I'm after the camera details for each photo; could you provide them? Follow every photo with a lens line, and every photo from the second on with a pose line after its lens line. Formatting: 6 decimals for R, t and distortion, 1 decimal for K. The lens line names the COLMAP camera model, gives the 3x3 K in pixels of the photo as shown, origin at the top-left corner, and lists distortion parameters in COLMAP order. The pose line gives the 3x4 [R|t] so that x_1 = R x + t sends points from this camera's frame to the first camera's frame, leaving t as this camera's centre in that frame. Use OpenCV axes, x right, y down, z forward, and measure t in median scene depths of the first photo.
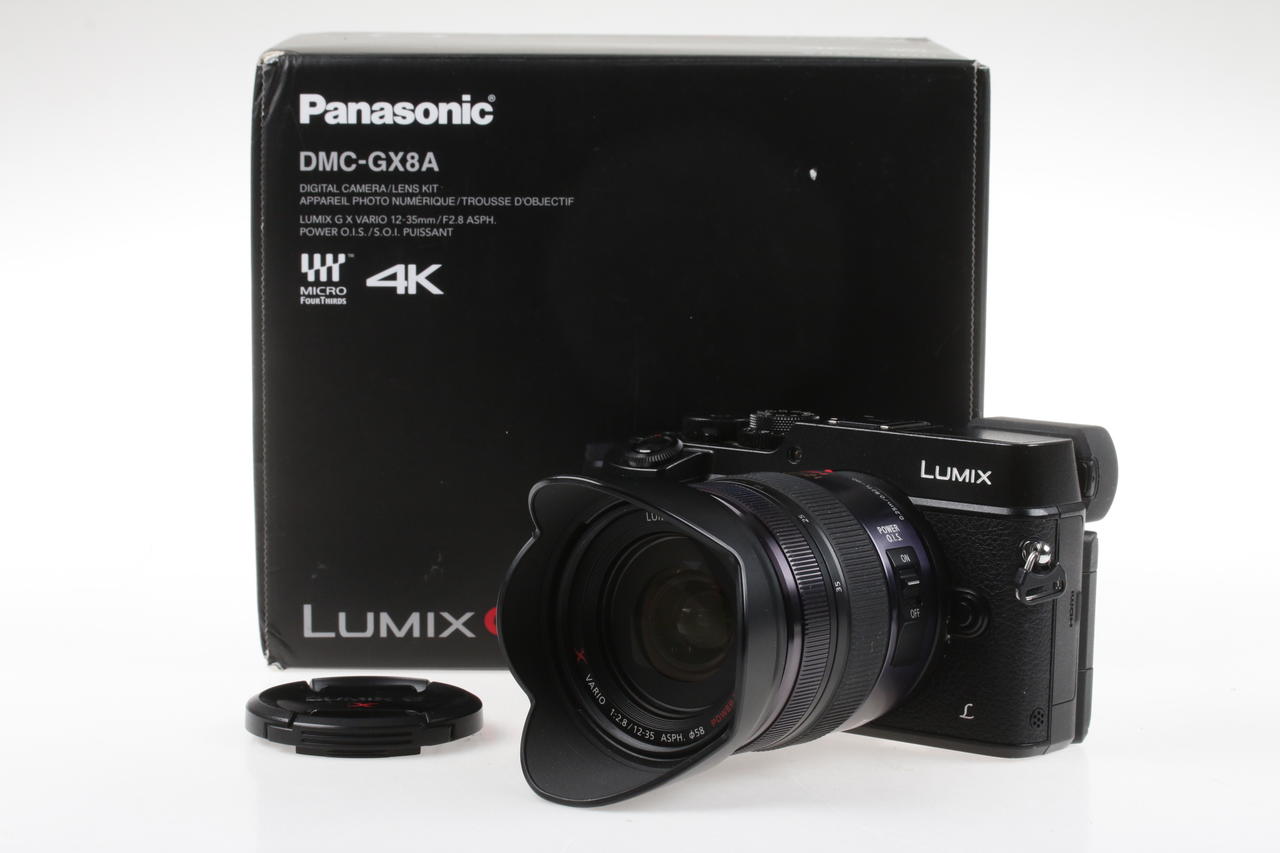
lens RADIAL K [[3632.1, 0, 640.0], [0, 3632.1, 426.5], [0, 0, 1]] dist [-0.028813, -0.073335]
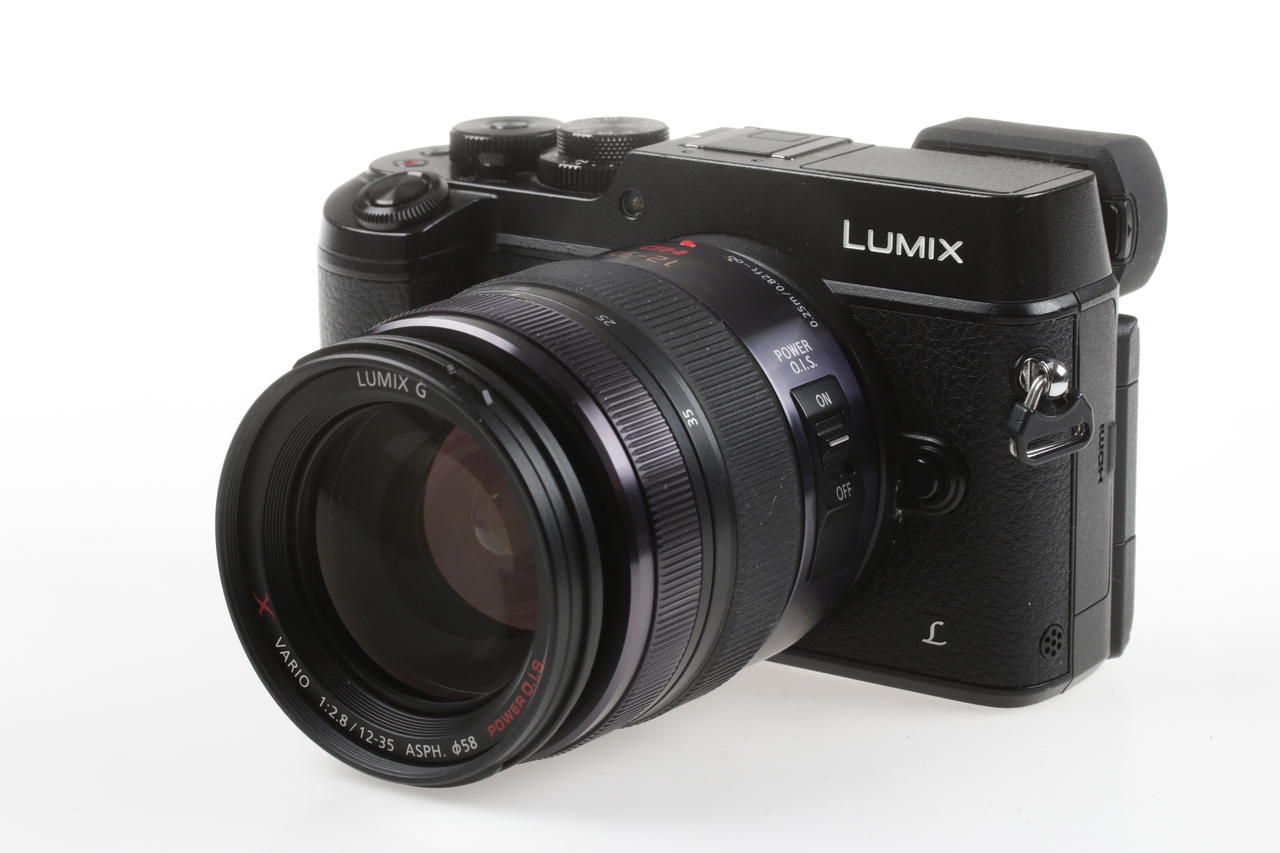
lens RADIAL K [[3632.1, 0, 640.0], [0, 3632.1, 426.5], [0, 0, 1]] dist [-0.028813, -0.073335]
pose [[0.998237, -0.053260, 0.026210, 0.027106], [0.047748, 0.982780, 0.178506, -0.065626], [-0.035266, -0.176940, 0.983590, 0.413187]]
